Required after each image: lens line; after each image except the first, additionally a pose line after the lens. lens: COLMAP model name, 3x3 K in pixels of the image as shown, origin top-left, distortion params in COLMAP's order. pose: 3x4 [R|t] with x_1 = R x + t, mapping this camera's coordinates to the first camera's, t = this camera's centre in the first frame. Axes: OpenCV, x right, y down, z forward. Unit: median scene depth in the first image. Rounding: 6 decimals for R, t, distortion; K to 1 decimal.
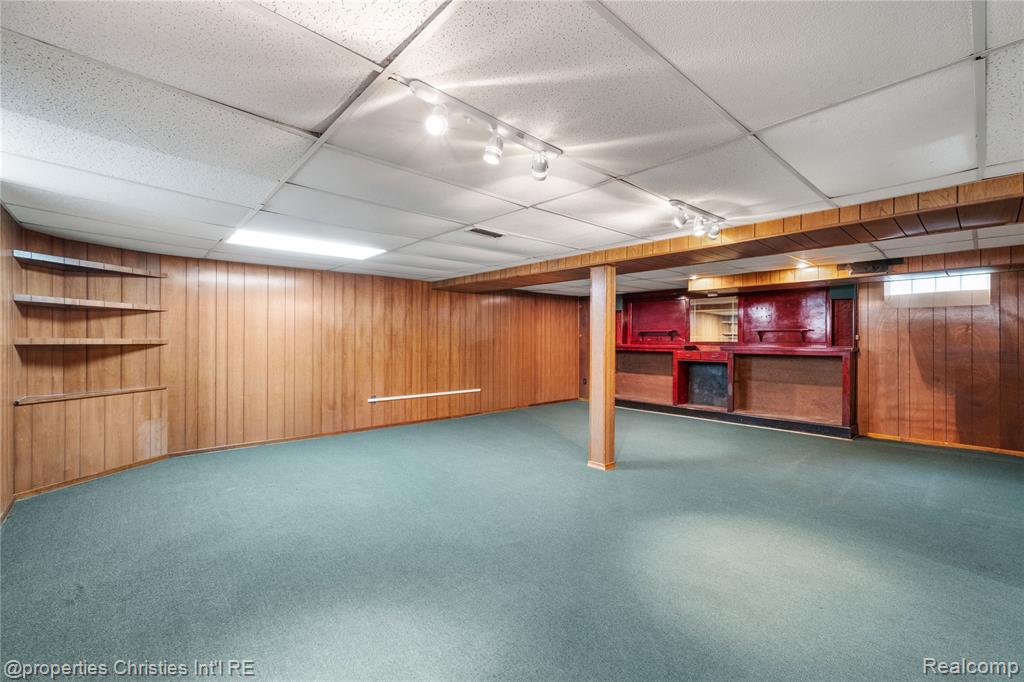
lens RADIAL K [[427.0, 0, 512.5], [0, 427.0, 344.2], [0, 0, 1]] dist [-0.001179, 0.000211]
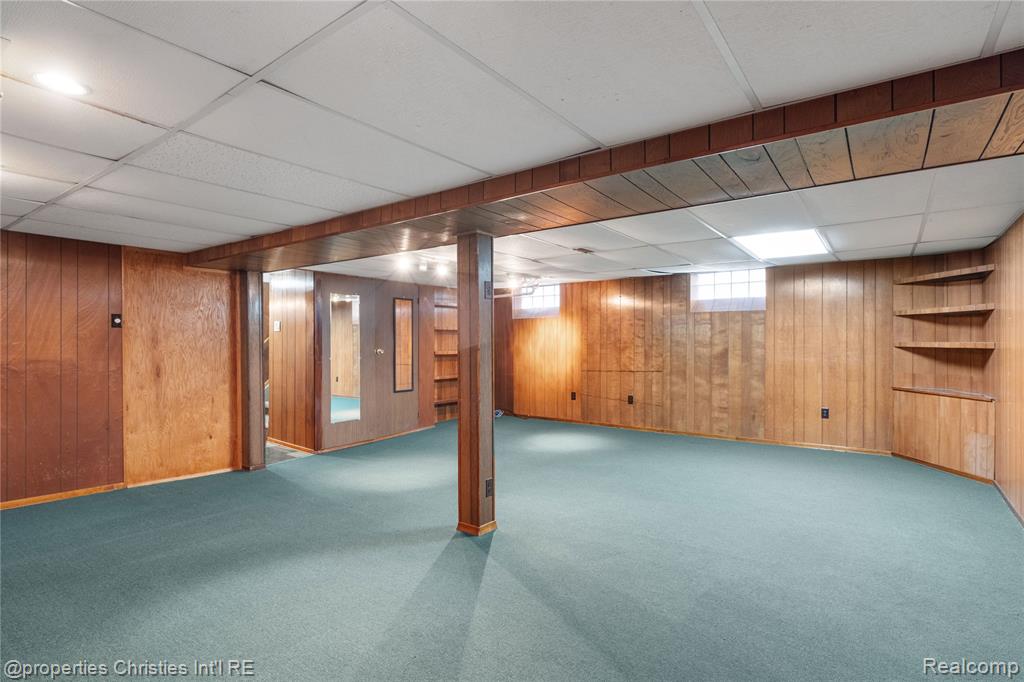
lens RADIAL K [[518.2, 0, 512.0], [0, 518.2, 341.0], [0, 0, 1]] dist [-0.000337, -0.000127]
pose [[-0.984278, -0.001540, -0.176620, 0.346466], [-0.003747, 0.999919, 0.012163, -0.027843], [0.176587, 0.012634, -0.984204, 2.108176]]
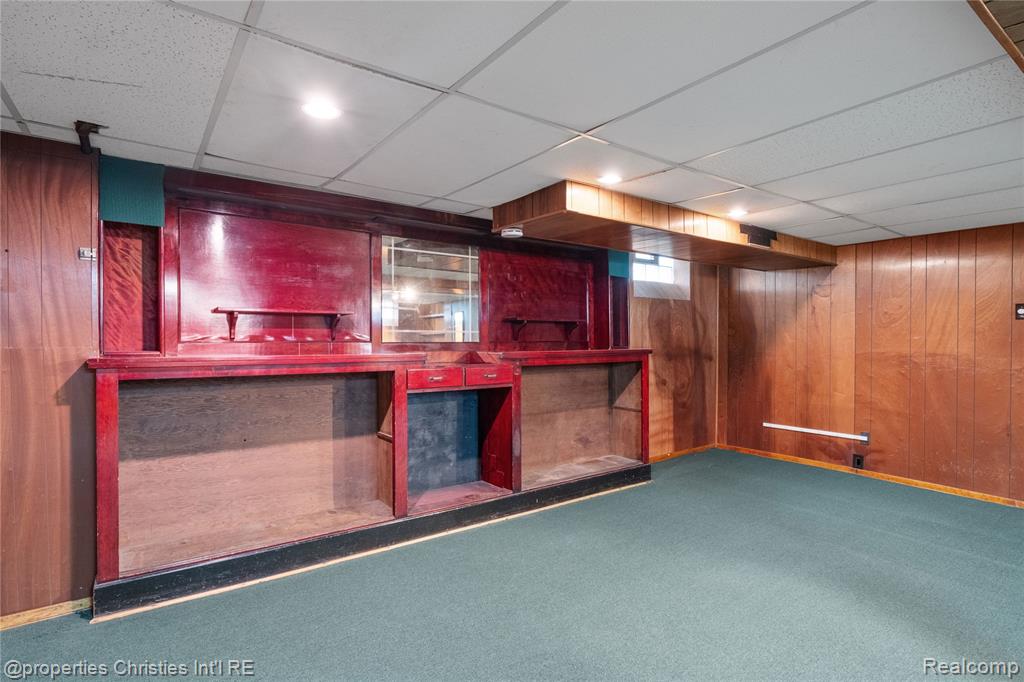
lens RADIAL K [[518.2, 0, 512.0], [0, 518.2, 341.0], [0, 0, 1]] dist [-0.000337, -0.000127]
pose [[0.103985, -0.008848, 0.994540, -0.107425], [0.015416, 0.999855, 0.007283, -0.020810], [-0.994459, 0.014574, 0.104106, 1.649027]]
